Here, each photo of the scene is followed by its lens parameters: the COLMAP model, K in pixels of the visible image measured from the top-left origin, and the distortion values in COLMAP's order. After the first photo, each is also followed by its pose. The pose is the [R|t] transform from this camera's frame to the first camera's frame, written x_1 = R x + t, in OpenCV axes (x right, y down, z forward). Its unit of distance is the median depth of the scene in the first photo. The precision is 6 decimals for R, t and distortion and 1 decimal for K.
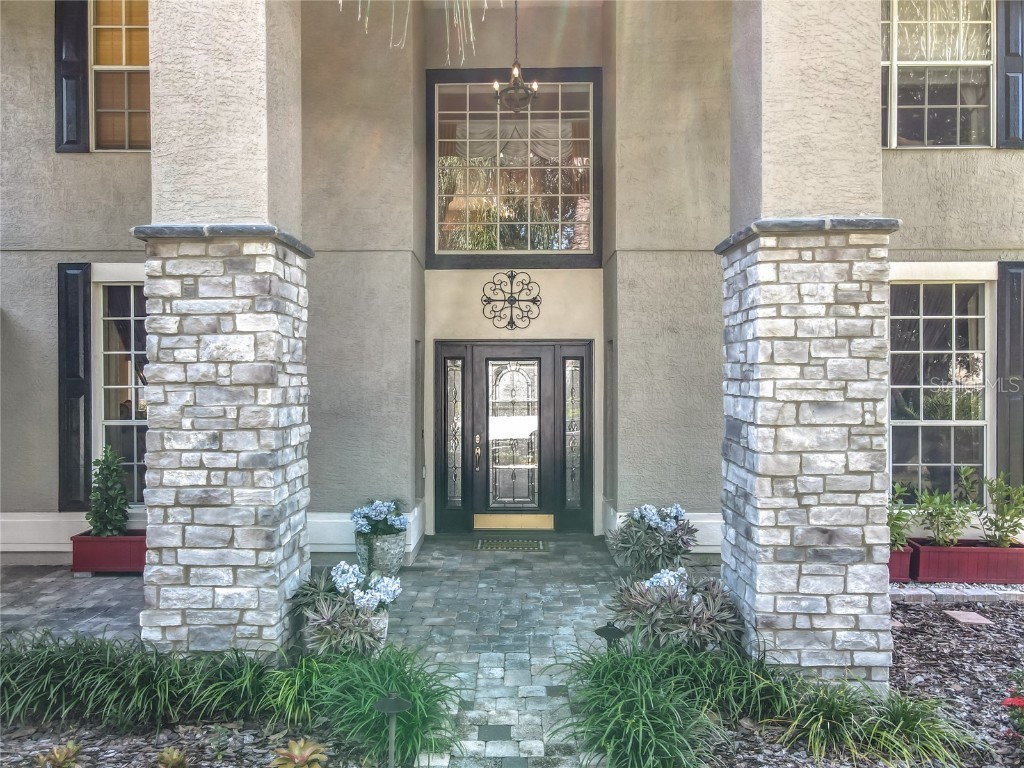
lens RADIAL K [[754.8, 0, 507.9], [0, 754.8, 389.1], [0, 0, 1]] dist [-0.000288, 0.016940]
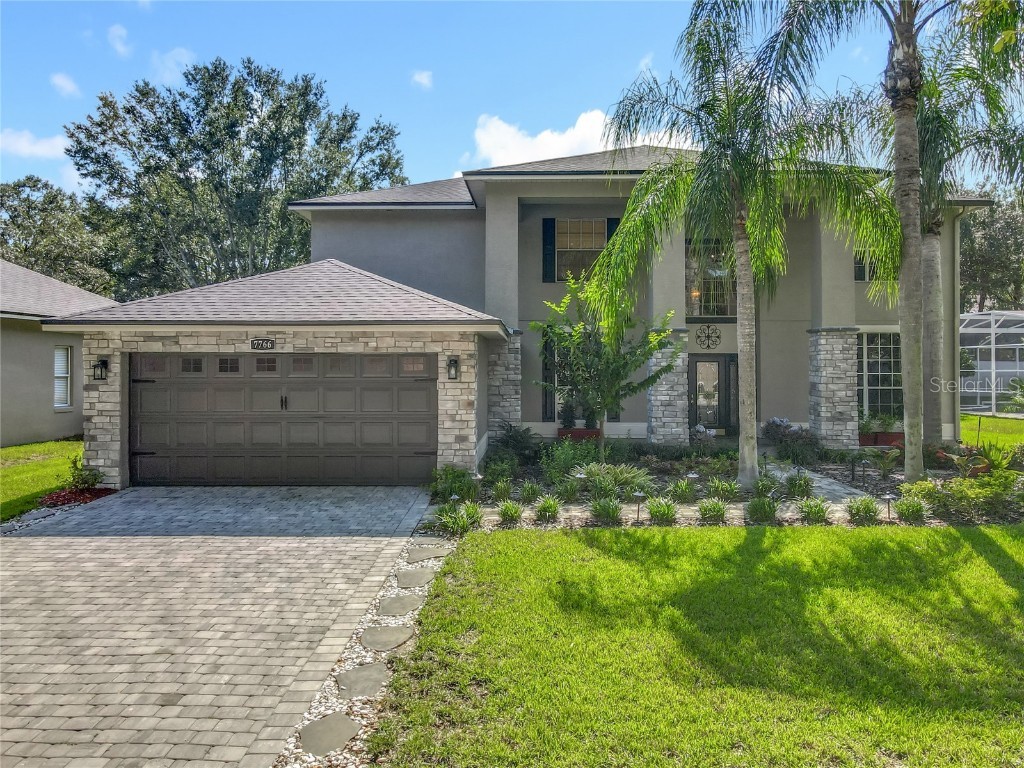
lens RADIAL K [[754.8, 0, 524.7], [0, 754.8, 365.2], [0, 0, 1]] dist [-0.000288, 0.016940]
pose [[0.999962, 0.000604, -0.008726, -0.924993], [-0.000746, 0.999868, -0.016251, 0.017179], [0.008715, 0.016257, 0.999830, -2.296661]]
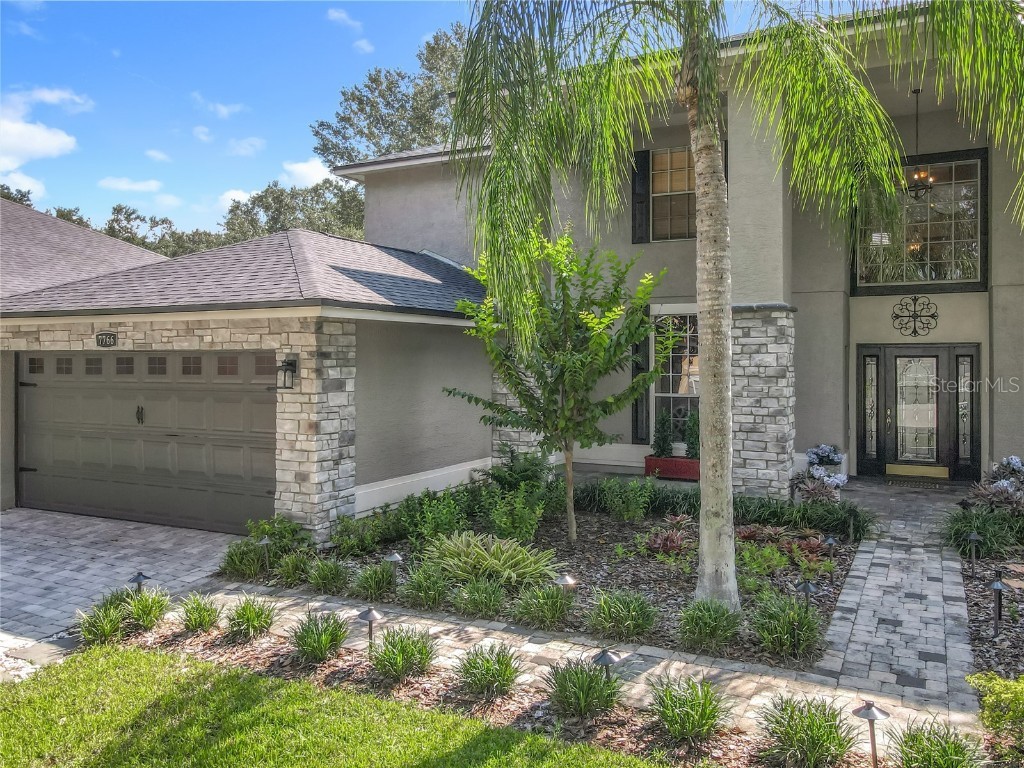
lens RADIAL K [[818.4, 0, 509.1], [0, 818.4, 359.0], [0, 0, 1]] dist [-0.010029, 0.036936]
pose [[0.890589, 0.000122, -0.454810, 0.042599], [-0.005672, 0.999925, -0.010837, -0.024200], [0.454774, 0.012231, 0.890523, -1.256495]]
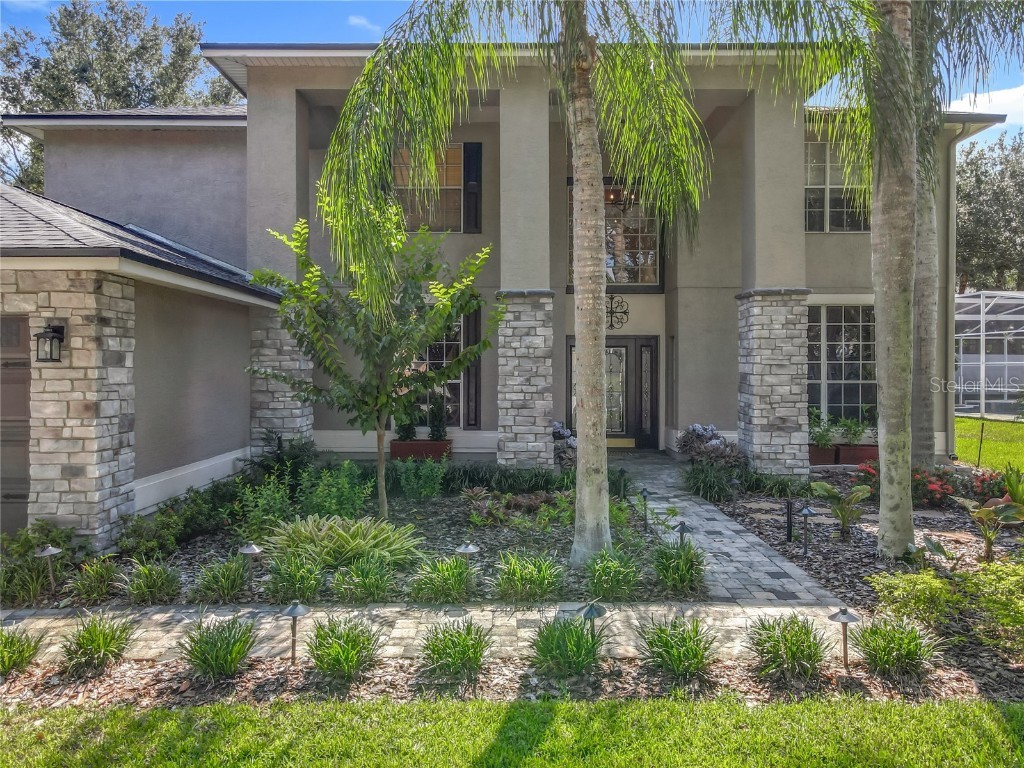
lens RADIAL K [[754.8, 0, 510.6], [0, 754.8, 375.3], [0, 0, 1]] dist [-0.000288, 0.016940]
pose [[0.999977, 0.000524, 0.006716, -0.398523], [-0.000515, 0.999999, -0.001283, 0.046958], [-0.006717, 0.001279, 0.999977, -1.210966]]
